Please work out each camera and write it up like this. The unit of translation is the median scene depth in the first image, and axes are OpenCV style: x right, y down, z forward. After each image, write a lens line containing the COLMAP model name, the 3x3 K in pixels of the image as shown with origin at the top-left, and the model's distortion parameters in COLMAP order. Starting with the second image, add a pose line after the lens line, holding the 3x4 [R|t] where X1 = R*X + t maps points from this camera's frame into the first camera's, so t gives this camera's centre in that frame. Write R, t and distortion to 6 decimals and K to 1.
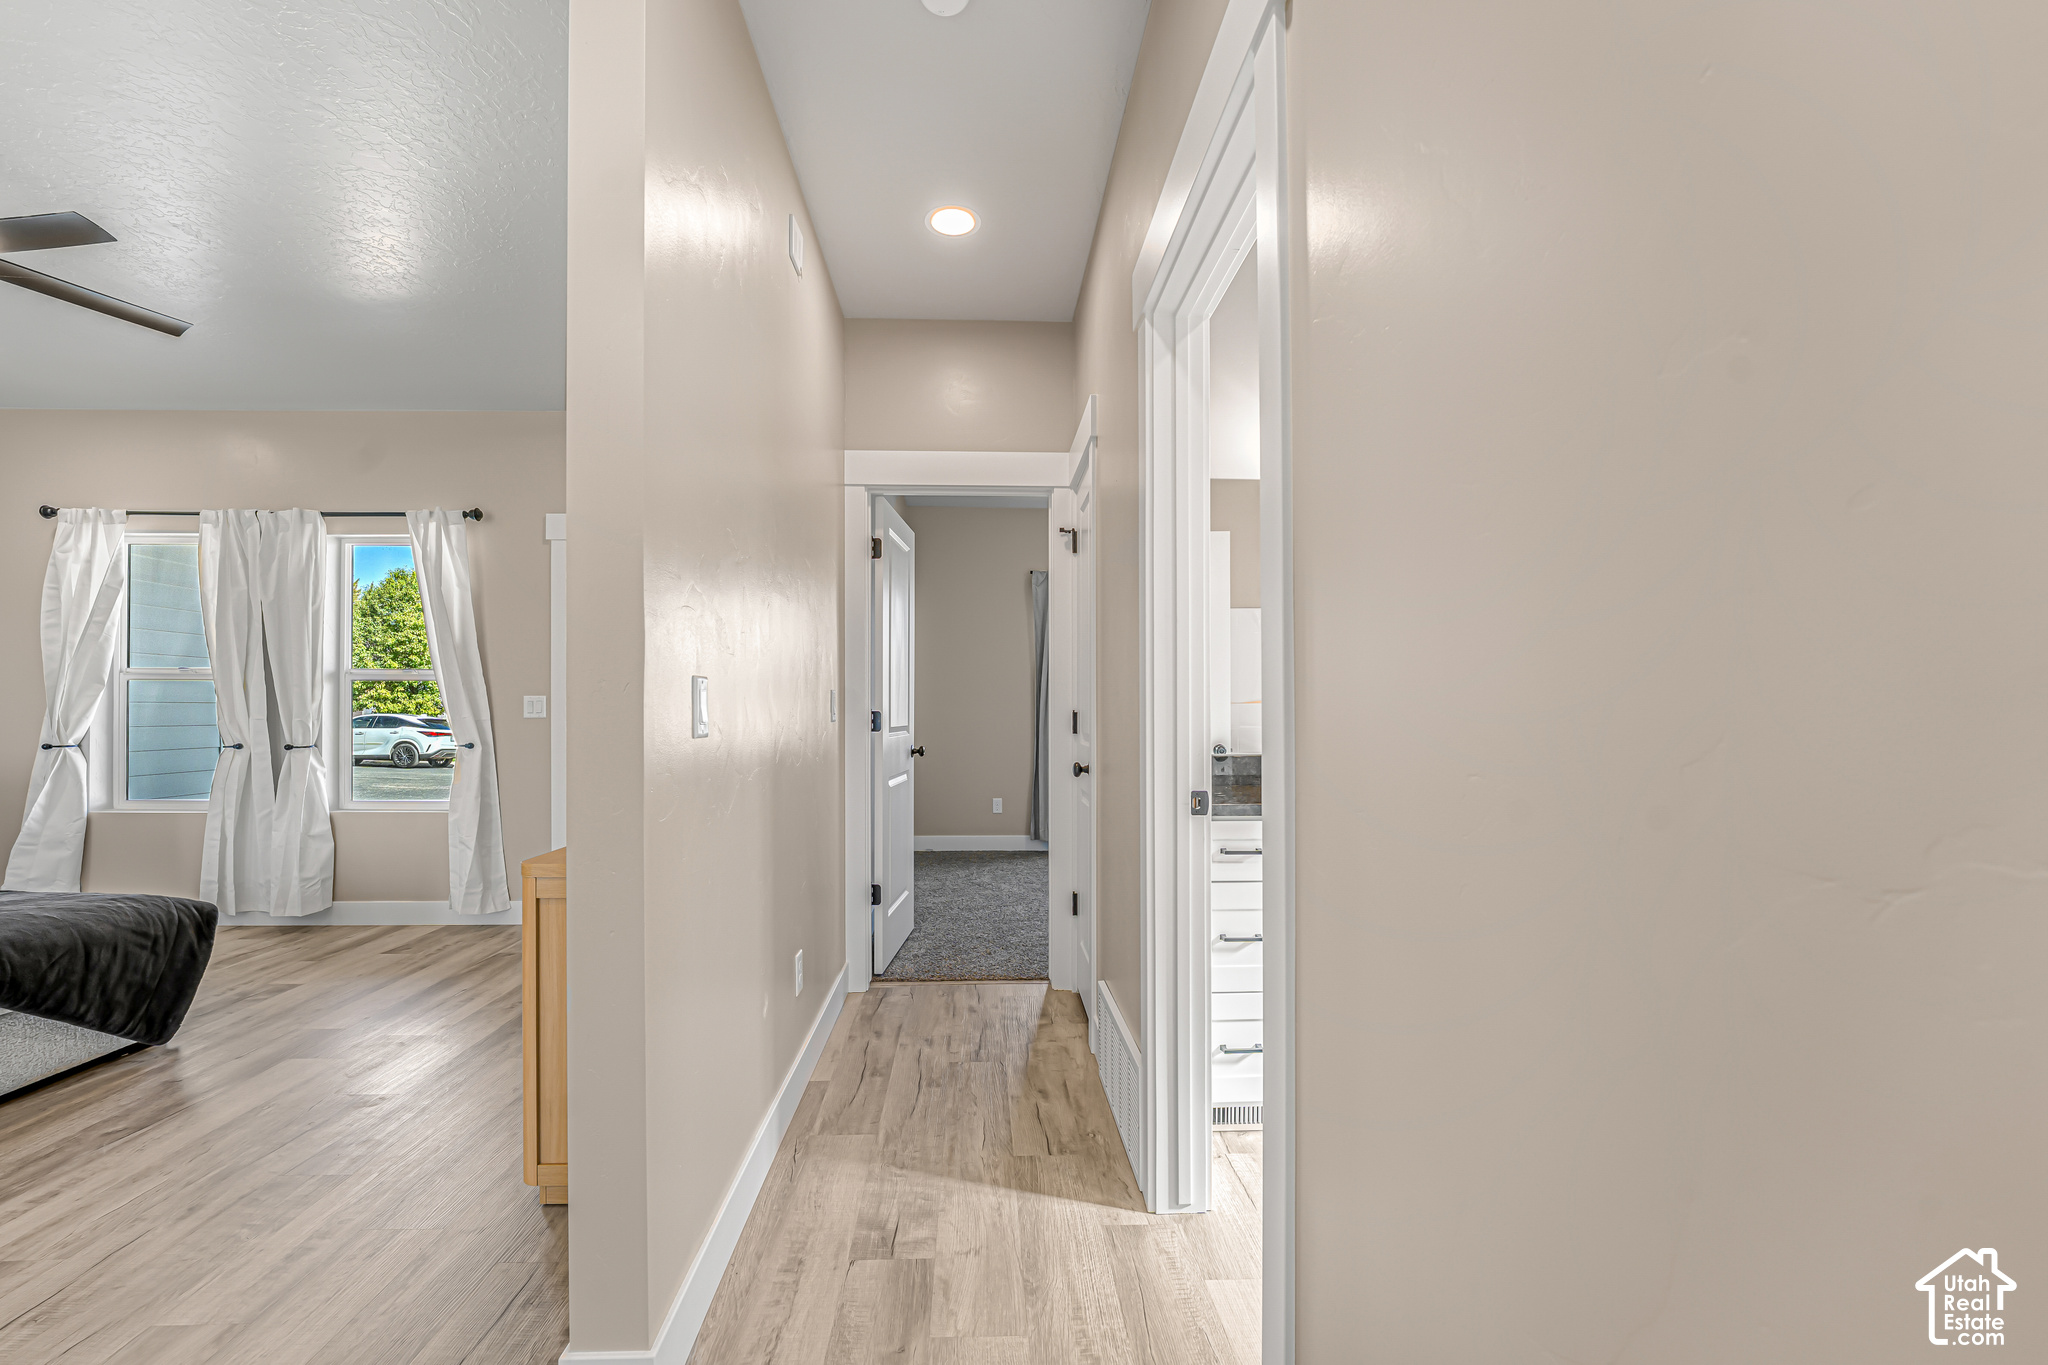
lens RADIAL K [[853.6, 0, 980.3], [0, 853.6, 715.6], [0, 0, 1]] dist [-0.009995, -0.000066]
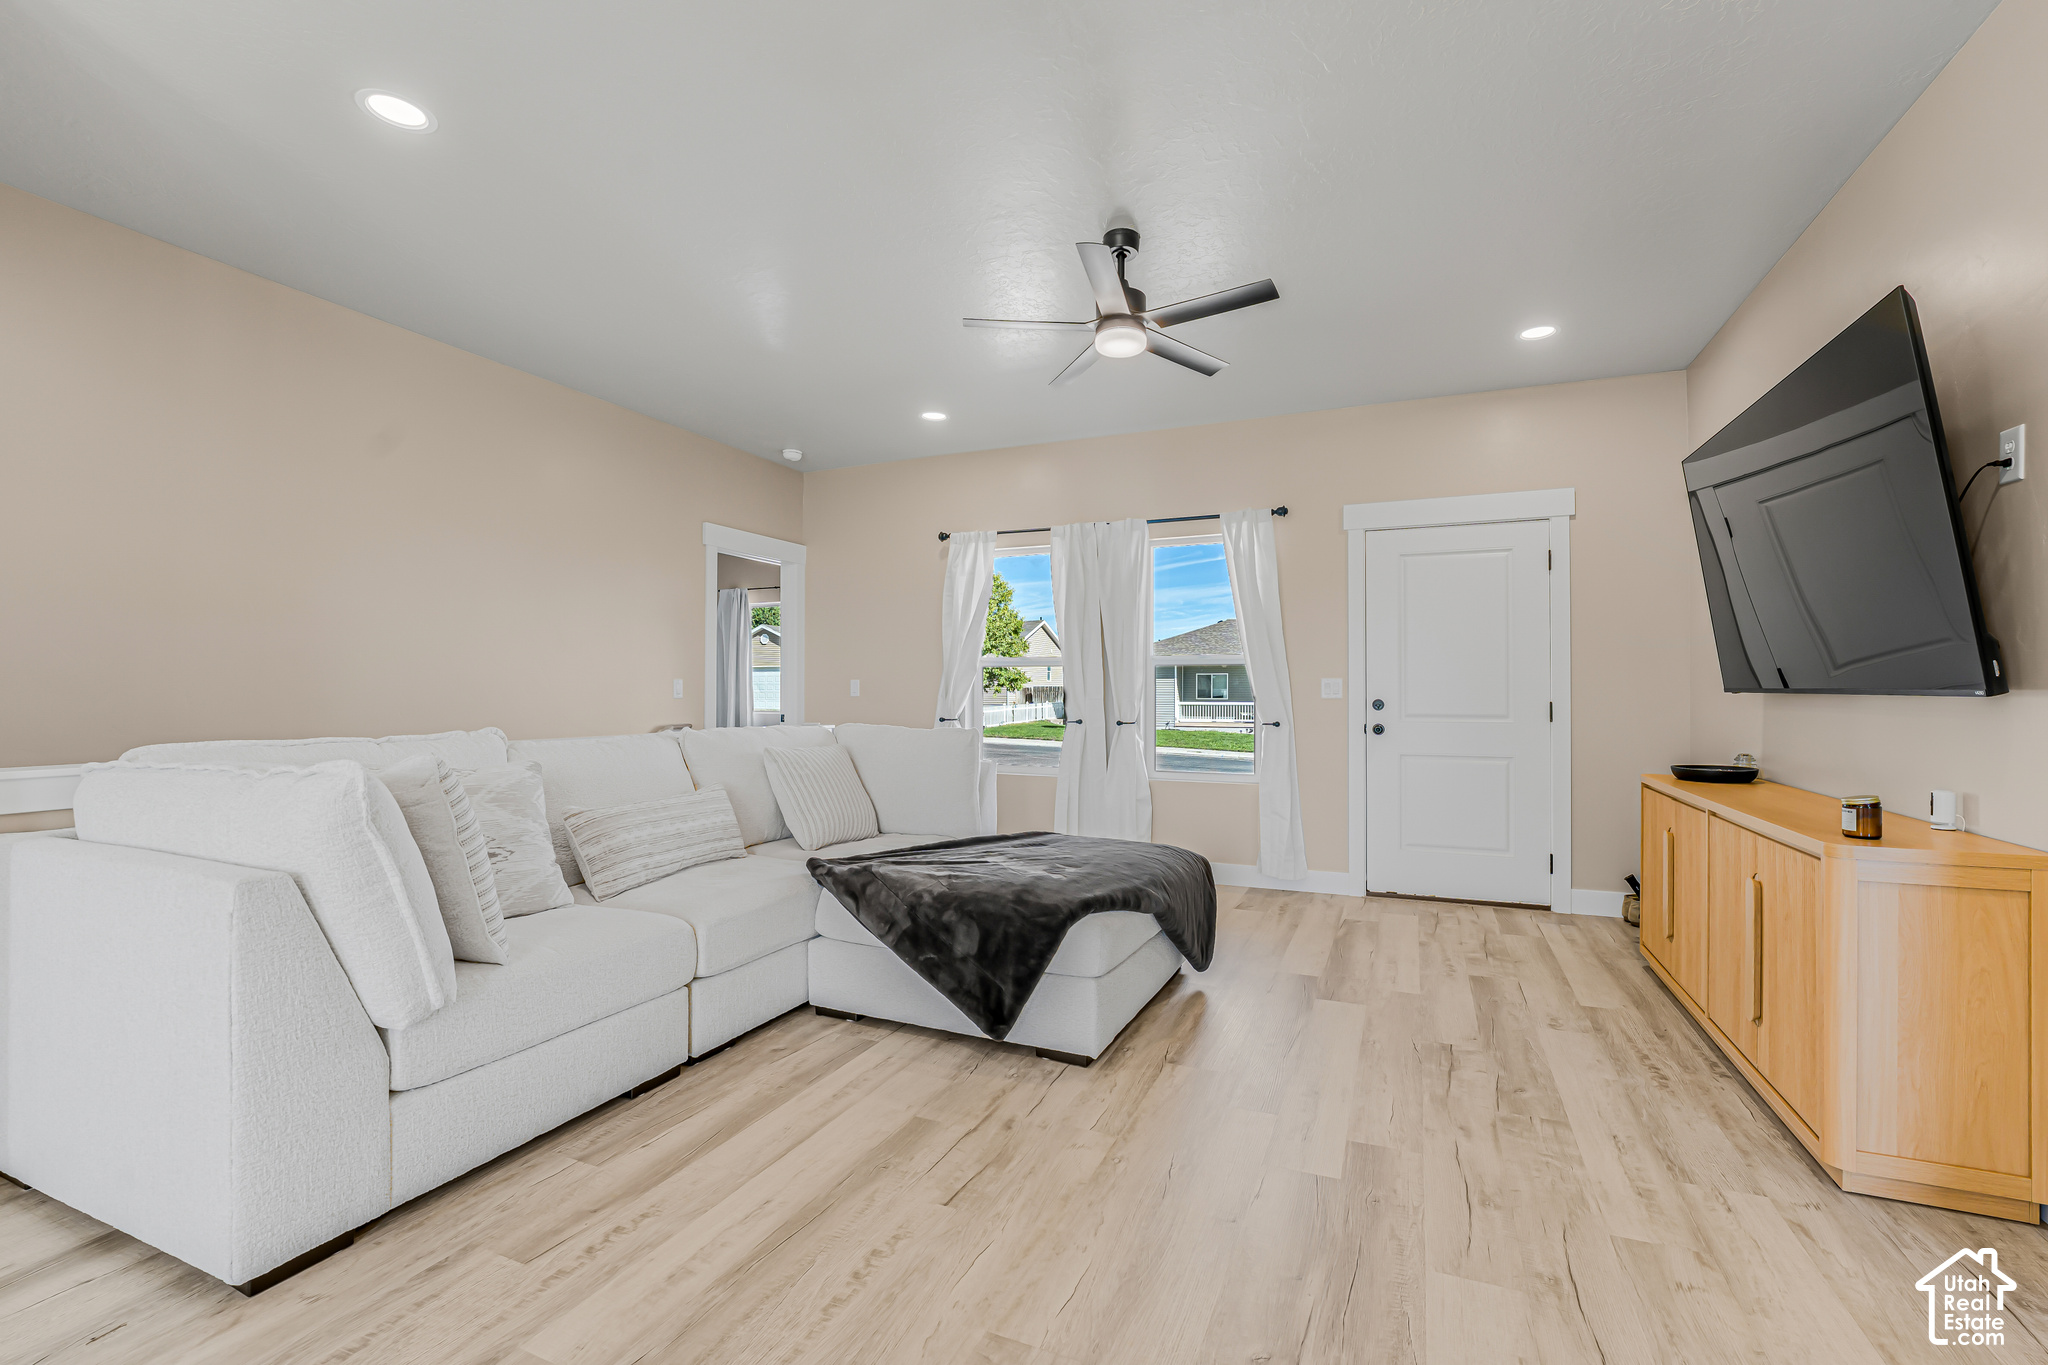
lens RADIAL K [[853.6, 0, 1027.9], [0, 853.6, 683.9], [0, 0, 1]] dist [-0.009995, -0.000066]
pose [[0.915840, -0.004145, -0.401522, -0.465812], [-0.005056, 0.999748, -0.021853, 0.010232], [0.401512, 0.022044, 0.915588, -0.129239]]
